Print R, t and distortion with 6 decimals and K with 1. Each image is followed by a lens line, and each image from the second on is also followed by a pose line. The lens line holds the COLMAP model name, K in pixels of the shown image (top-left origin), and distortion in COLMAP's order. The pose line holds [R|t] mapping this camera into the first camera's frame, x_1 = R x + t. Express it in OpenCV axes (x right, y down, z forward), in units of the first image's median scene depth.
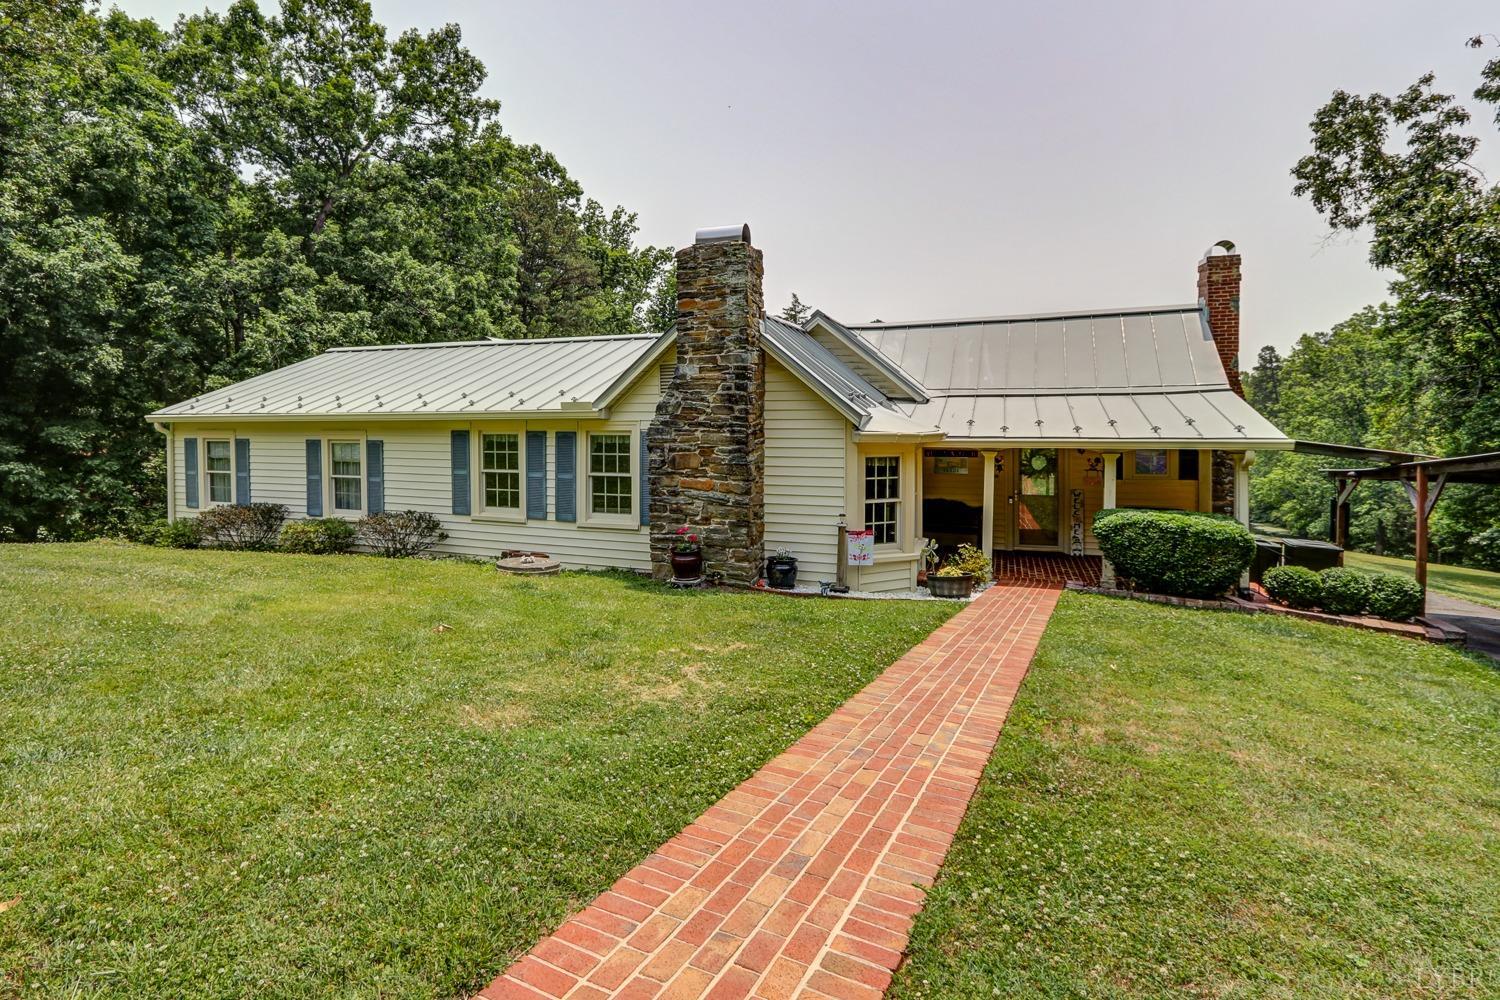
lens RADIAL K [[782.8, 0, 660.0], [0, 782.8, 445.4], [0, 0, 1]] dist [-0.015959, 0.001358]
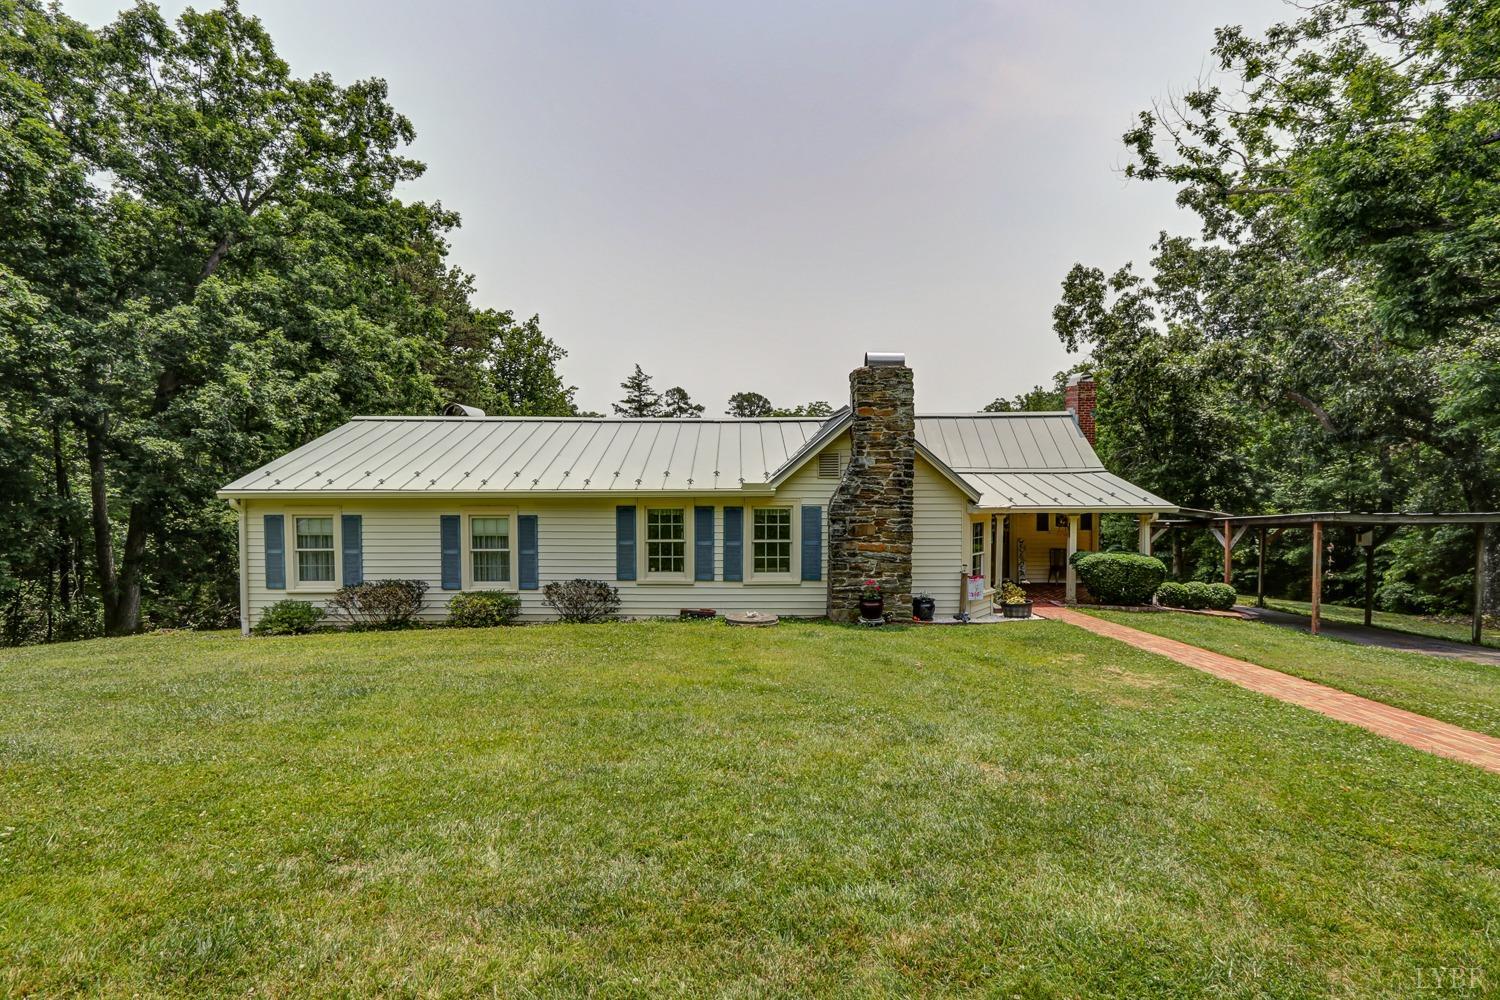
lens RADIAL K [[722.7, 0, 744.6], [0, 722.7, 499.6], [0, 0, 1]] dist [-0.019370, 0.000279]
pose [[0.913511, -0.012667, 0.406616, -0.541971], [0.010274, 0.999915, 0.008067, -0.036288], [-0.406684, -0.003192, 0.913563, -0.022619]]
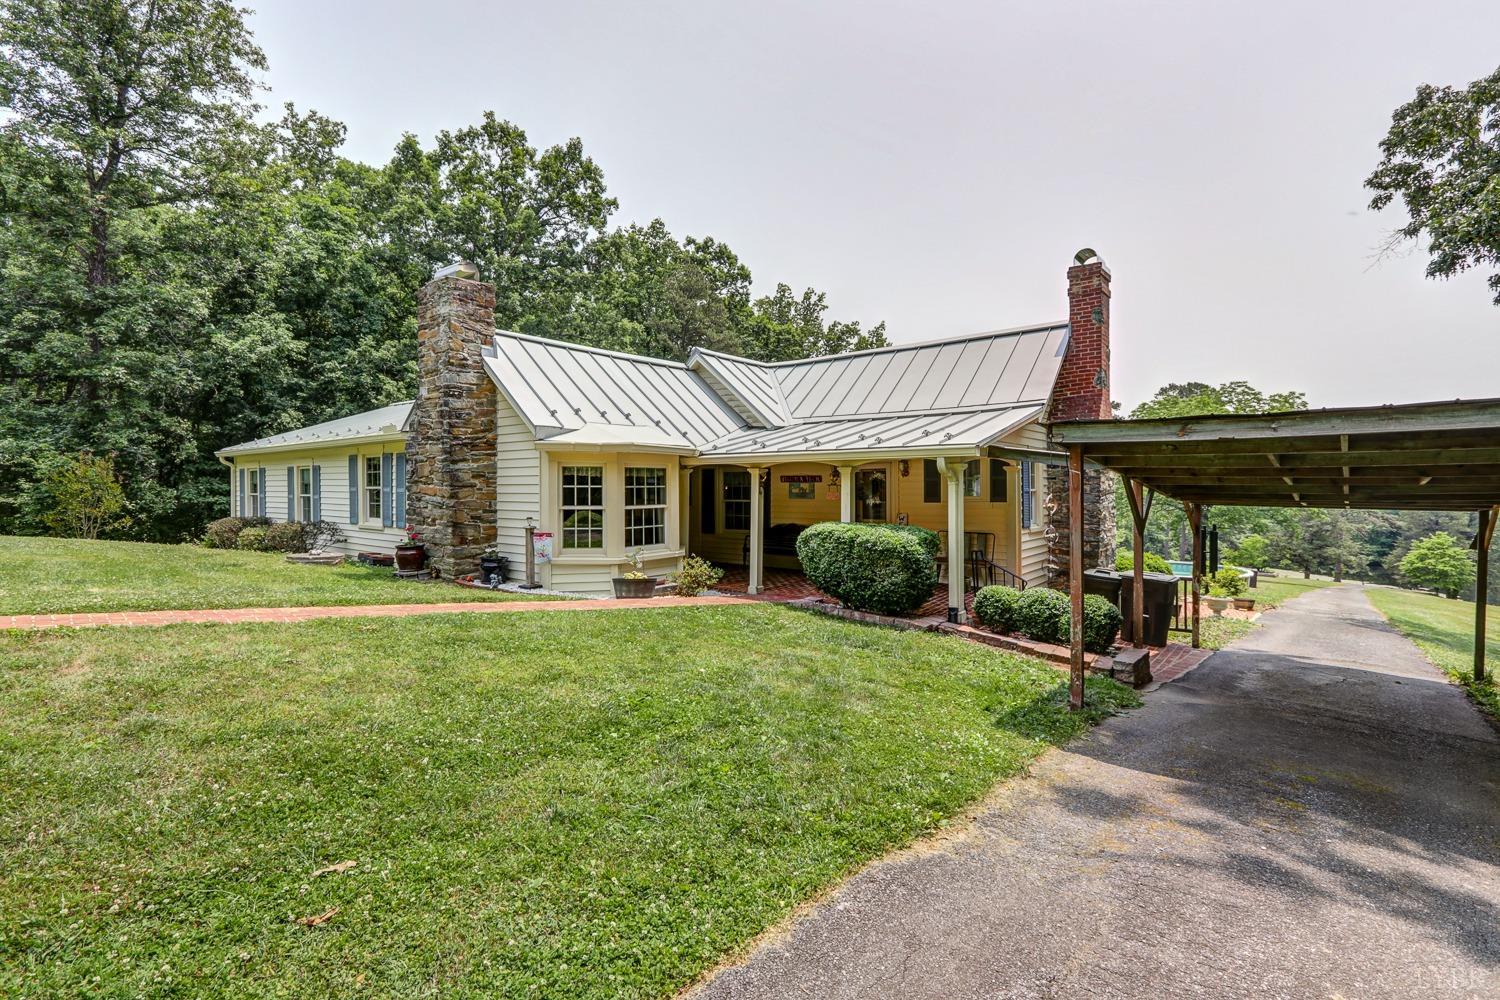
lens RADIAL K [[697.7, 0, 738.6], [0, 697.7, 494.7], [0, 0, 1]] dist [-0.015876, -0.000130]
pose [[0.965899, 0.005909, -0.258853, 0.630978], [-0.011453, 0.999736, -0.019913, 0.059348], [0.258667, 0.022198, 0.965711, 0.111636]]
